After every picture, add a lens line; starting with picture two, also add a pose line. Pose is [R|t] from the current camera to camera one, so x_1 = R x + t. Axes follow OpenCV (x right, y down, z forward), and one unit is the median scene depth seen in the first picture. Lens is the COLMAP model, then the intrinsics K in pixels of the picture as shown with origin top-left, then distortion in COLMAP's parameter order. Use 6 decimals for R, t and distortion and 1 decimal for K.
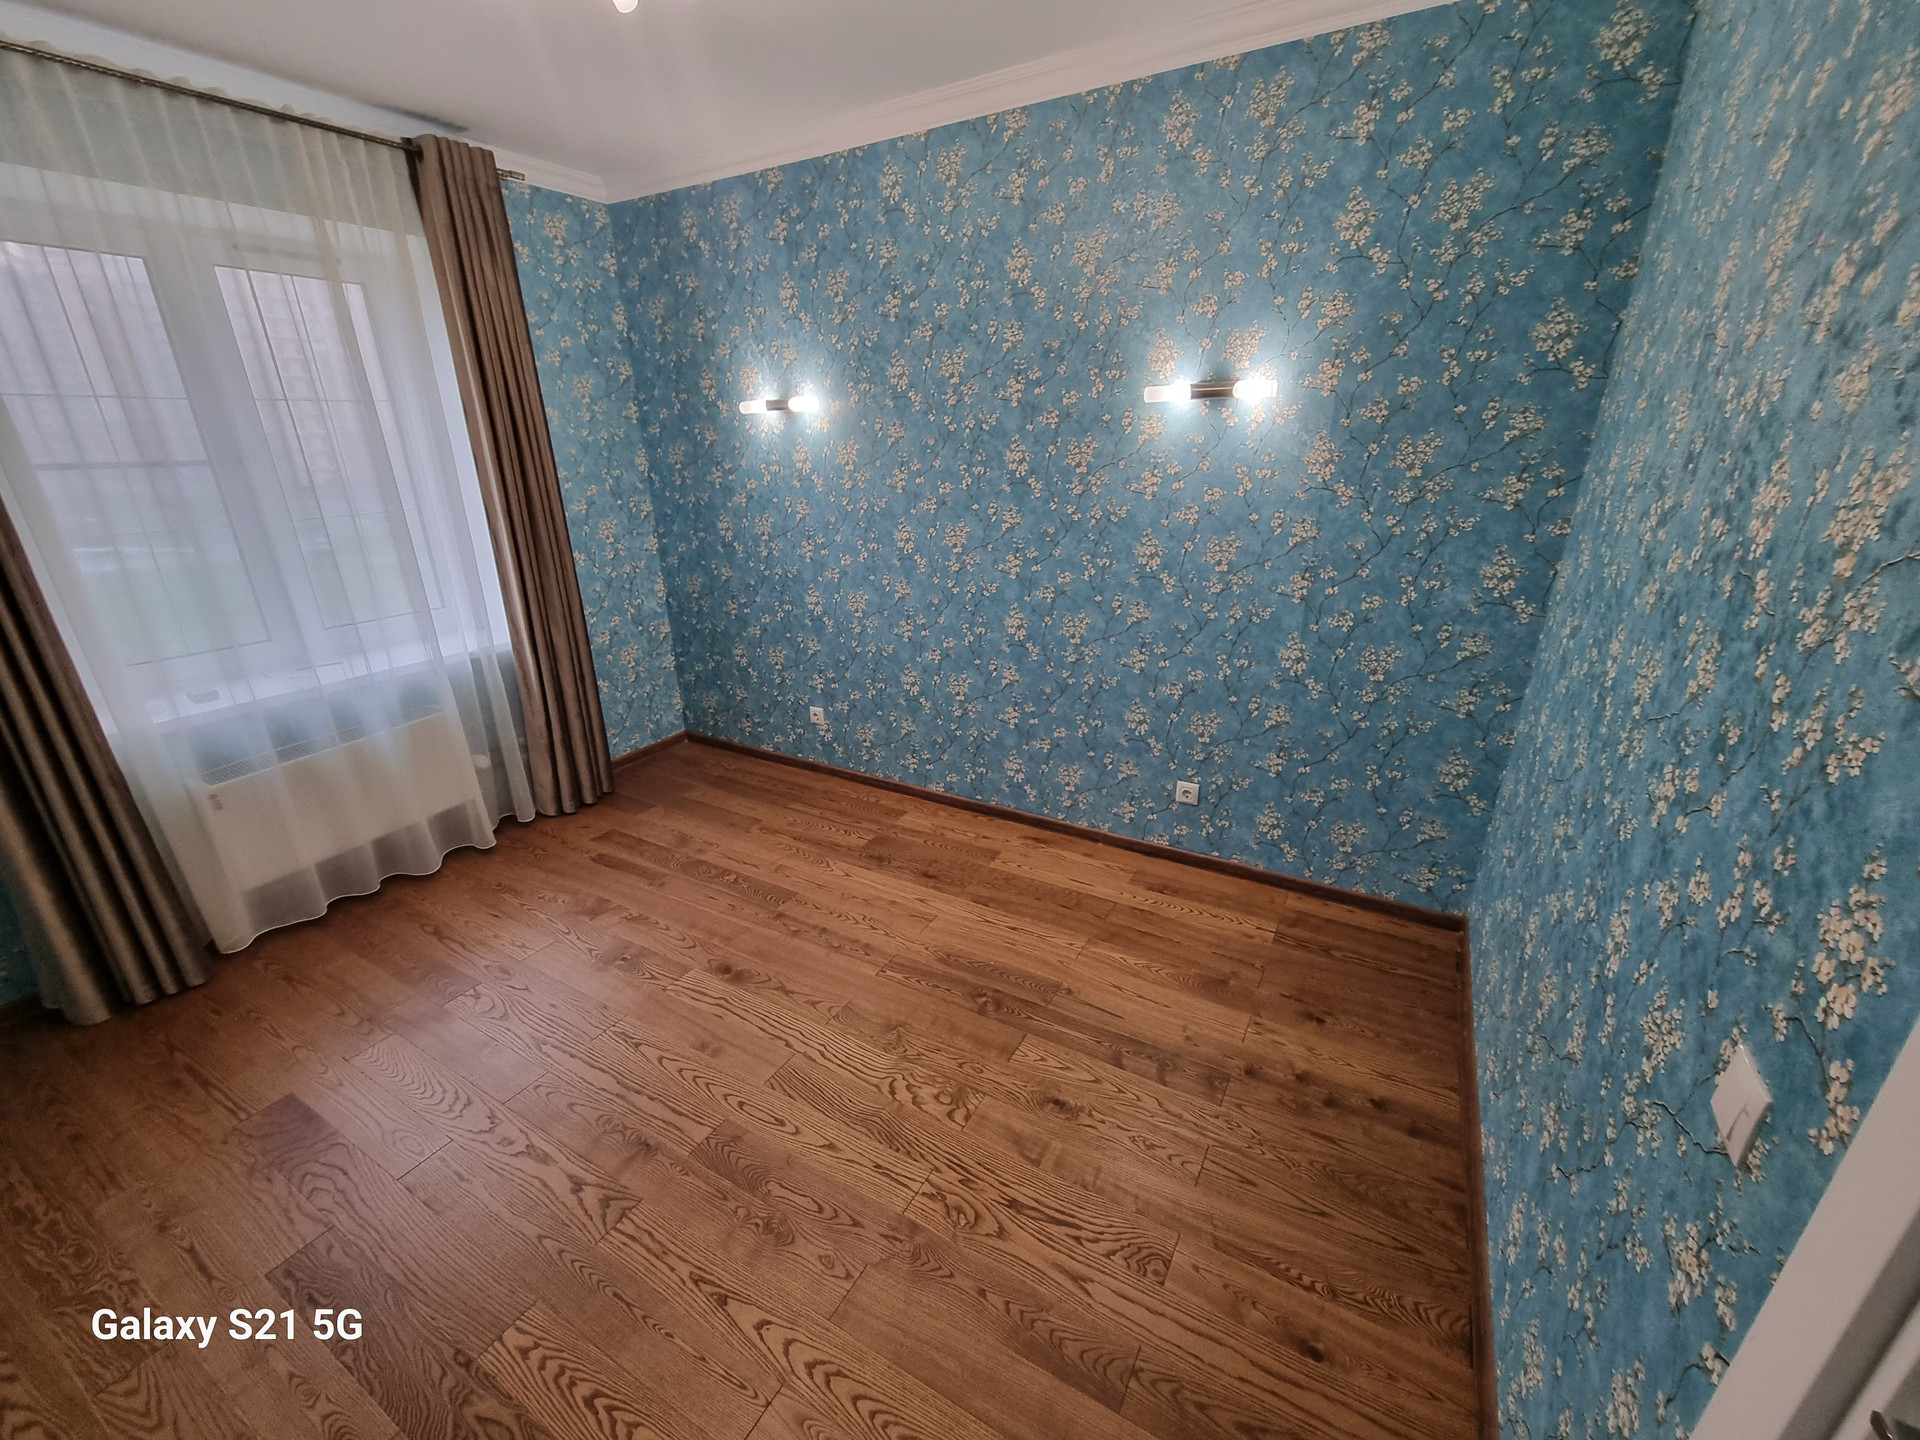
lens RADIAL K [[782.4, 0, 948.3], [0, 782.4, 731.0], [0, 0, 1]] dist [-0.000939, -0.002046]
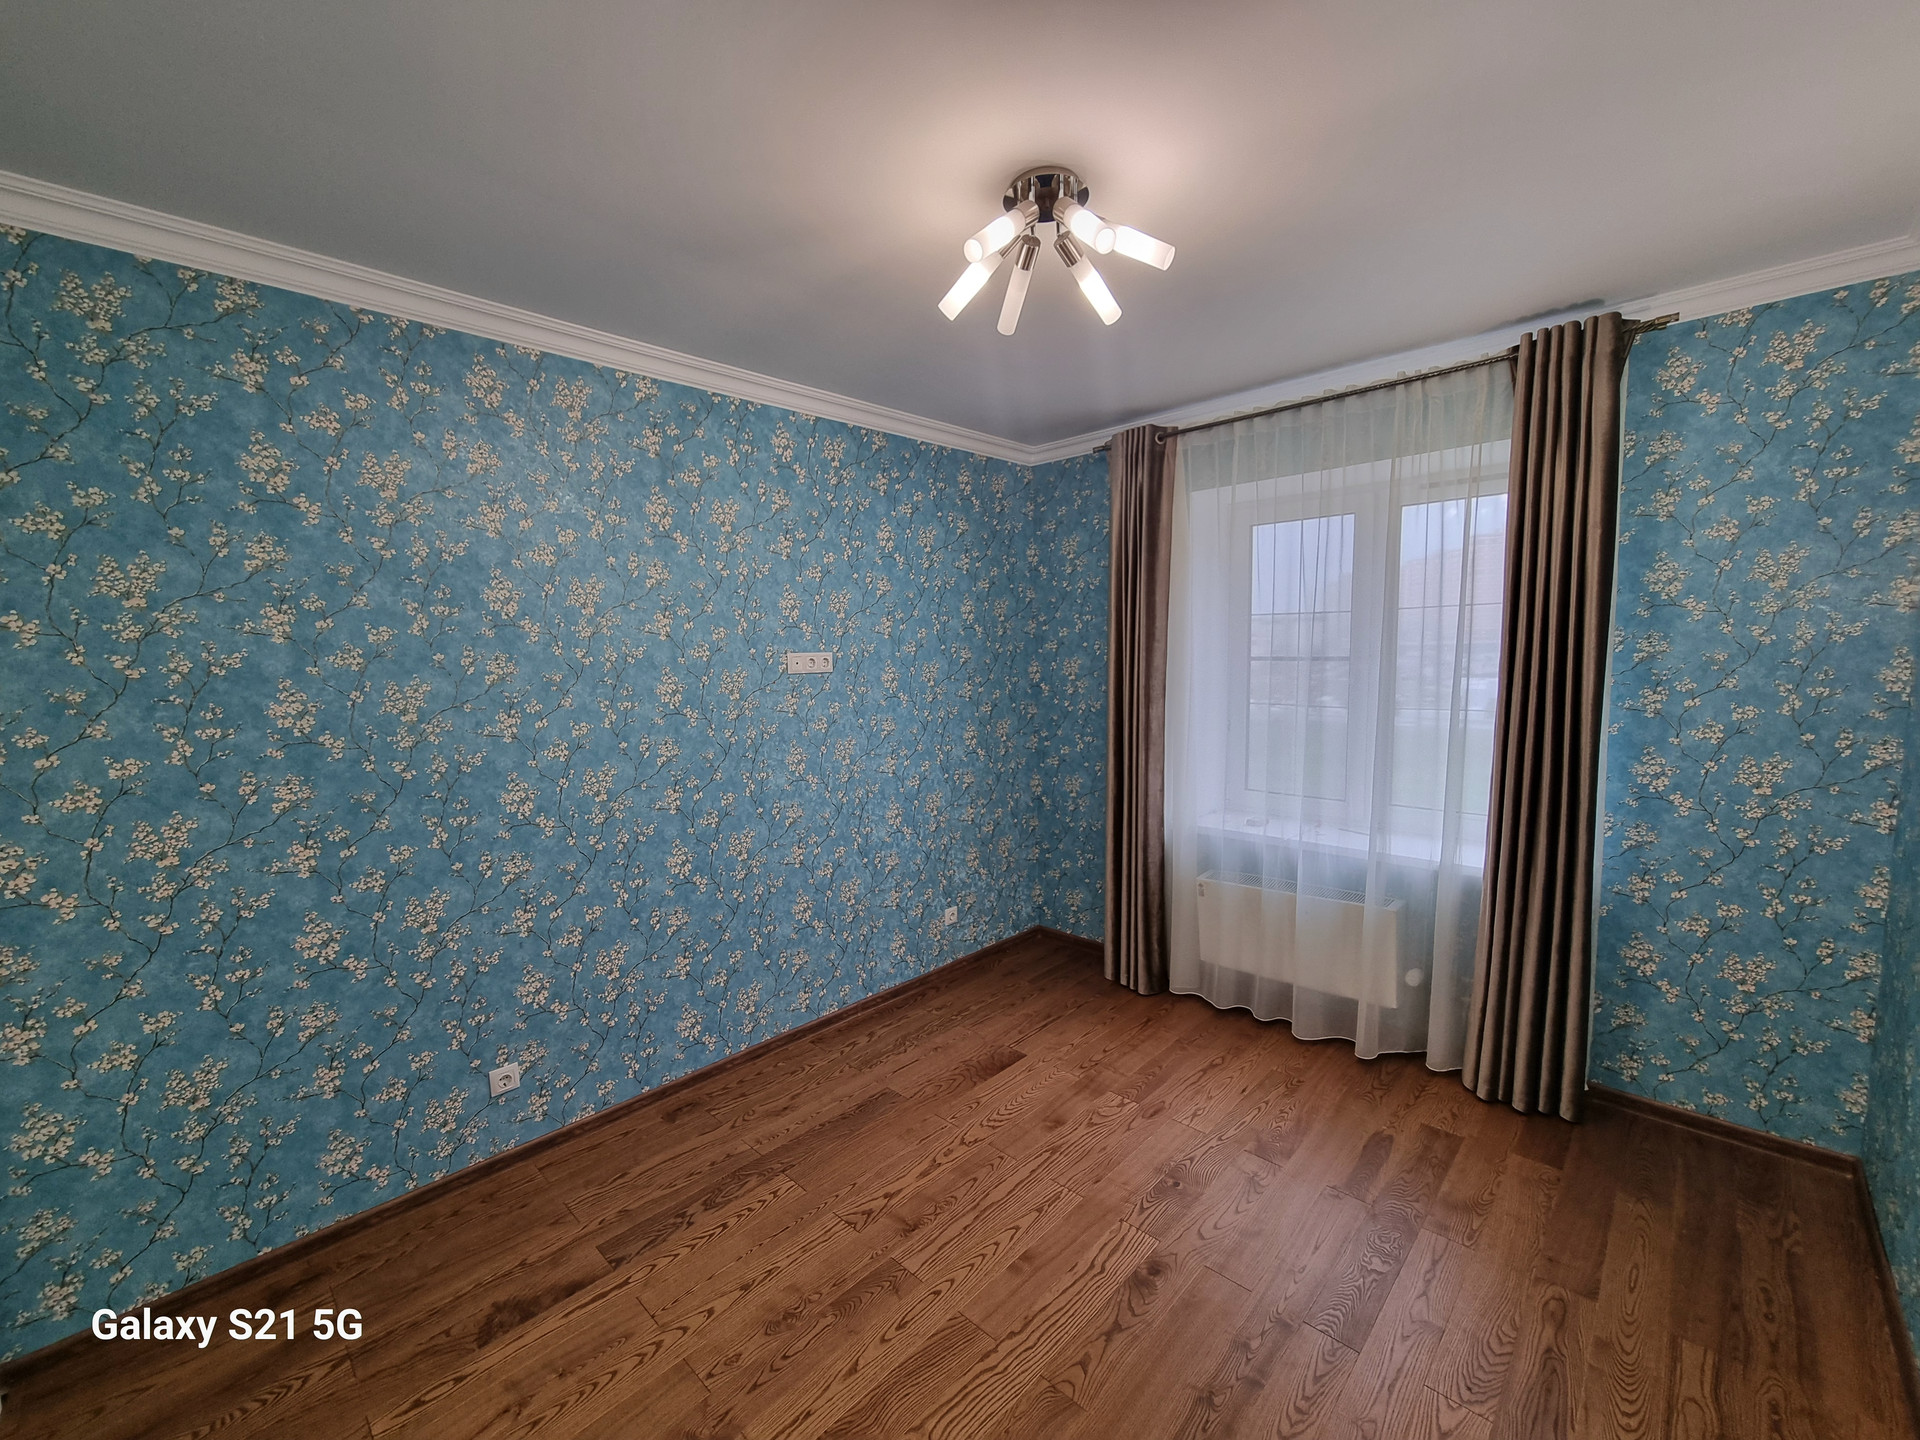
lens RADIAL K [[782.4, 0, 952.0], [0, 782.4, 718.4], [0, 0, 1]] dist [-0.000939, -0.002046]
pose [[-0.228928, 0.101209, -0.968168, 0.462852], [-0.325446, 0.929393, 0.174109, -0.280810], [0.917429, 0.354945, -0.179825, 0.717638]]
